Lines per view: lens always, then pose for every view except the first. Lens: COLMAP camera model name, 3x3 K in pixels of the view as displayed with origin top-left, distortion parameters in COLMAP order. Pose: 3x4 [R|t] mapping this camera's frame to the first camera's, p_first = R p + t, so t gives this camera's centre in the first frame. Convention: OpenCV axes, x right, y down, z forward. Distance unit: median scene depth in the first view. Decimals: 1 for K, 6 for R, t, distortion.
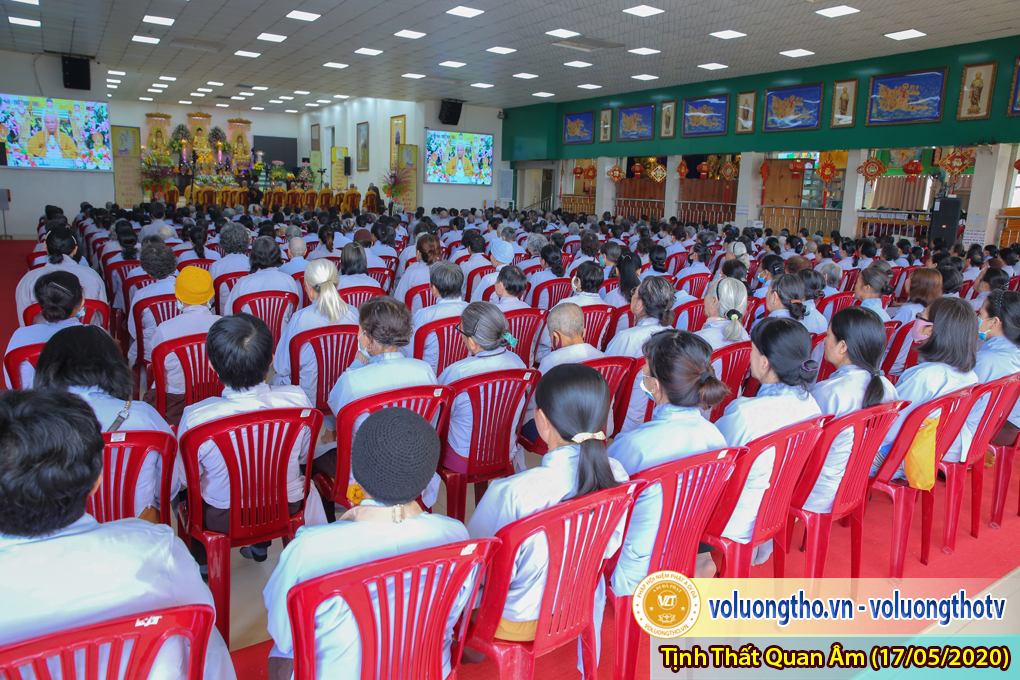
lens RADIAL K [[694.4, 0, 510.0], [0, 694.4, 340.0], [0, 0, 1]] dist [-0.111598, 0.087067]
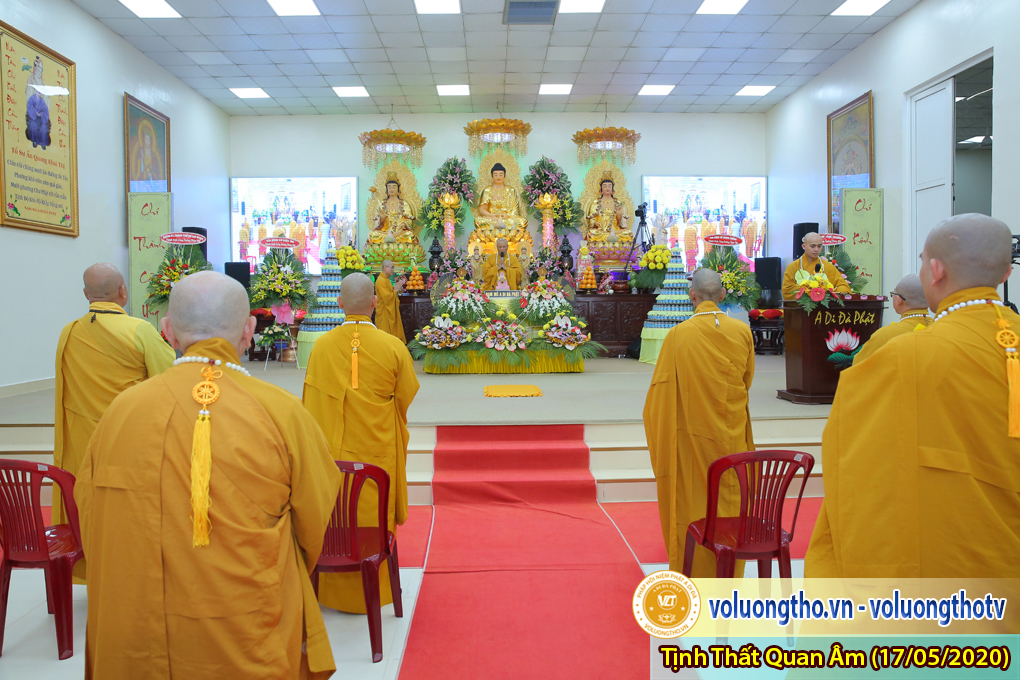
lens RADIAL K [[694.4, 0, 510.0], [0, 694.4, 340.0], [0, 0, 1]] dist [-0.111598, 0.087067]
pose [[0.847144, -0.016712, -0.531100, -0.359679], [-0.065008, 0.988737, -0.134805, -0.237428], [0.527371, 0.148725, 0.836517, 0.980520]]
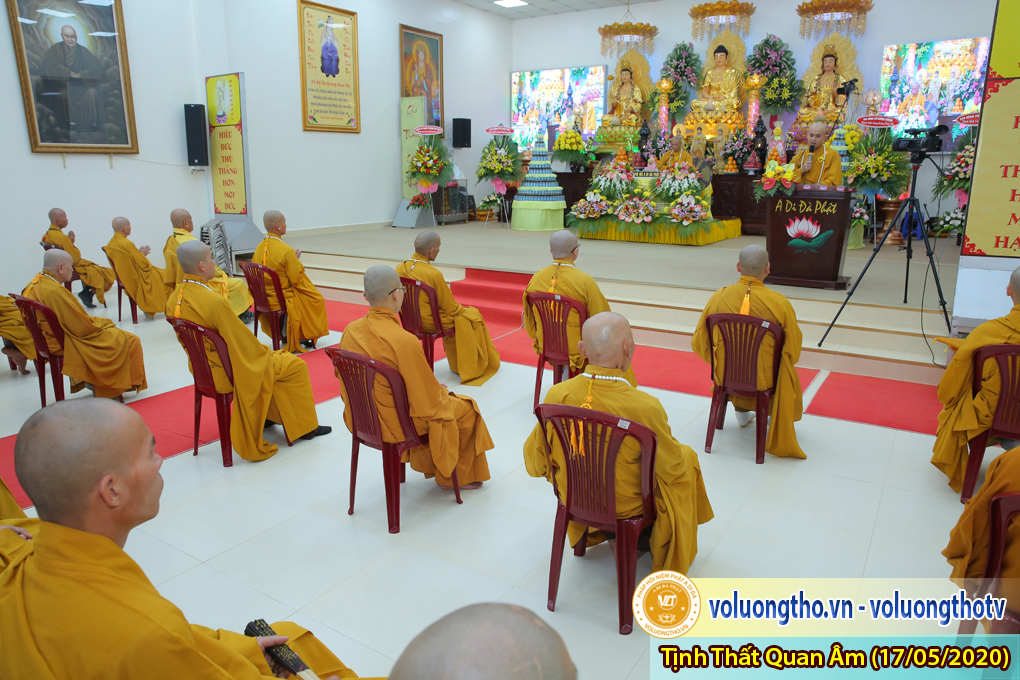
lens RADIAL K [[694.4, 0, 510.0], [0, 694.4, 340.0], [0, 0, 1]] dist [-0.111598, 0.087067]
pose [[0.399116, 0.180958, -0.898866, -0.190219], [-0.167273, 0.978250, 0.122666, -0.248627], [0.901513, 0.101398, 0.420704, 1.038159]]
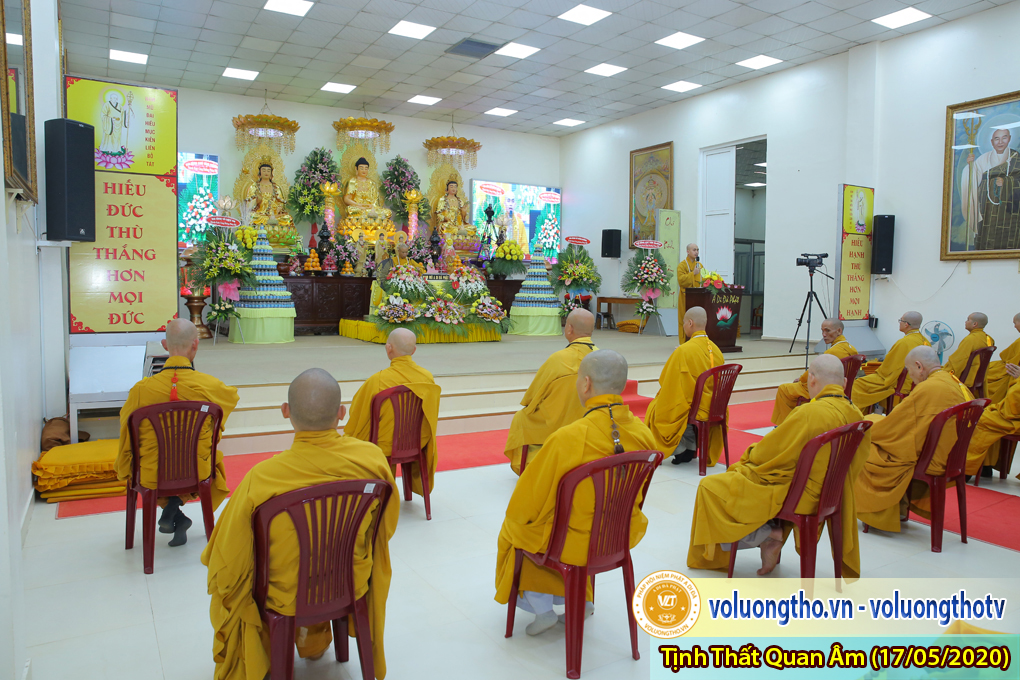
lens RADIAL K [[694.4, 0, 510.0], [0, 694.4, 340.0], [0, 0, 1]] dist [-0.111598, 0.087067]
pose [[0.998670, -0.021605, -0.046816, -0.491548], [0.015601, 0.992030, -0.125029, -0.215446], [0.049144, 0.124133, 0.991048, 0.853199]]
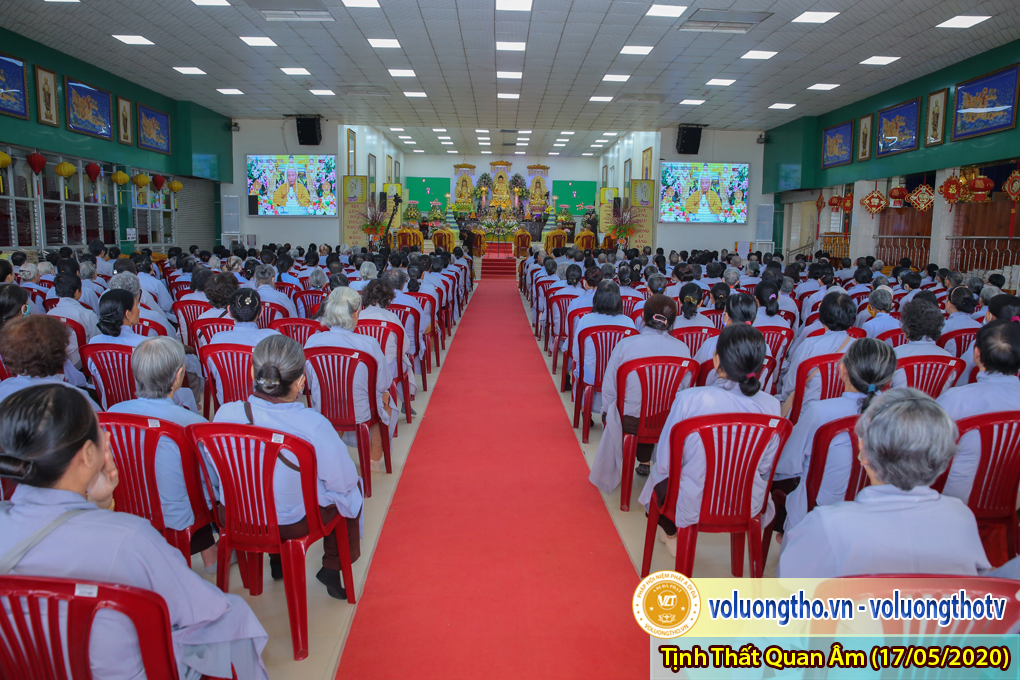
lens RADIAL K [[694.4, 0, 510.0], [0, 694.4, 340.0], [0, 0, 1]] dist [-0.111598, 0.087067]
pose [[0.839775, 0.059485, -0.539667, 0.198049], [-0.095836, 0.994613, -0.039498, -0.027872], [0.534410, 0.084889, 0.840952, 0.182494]]
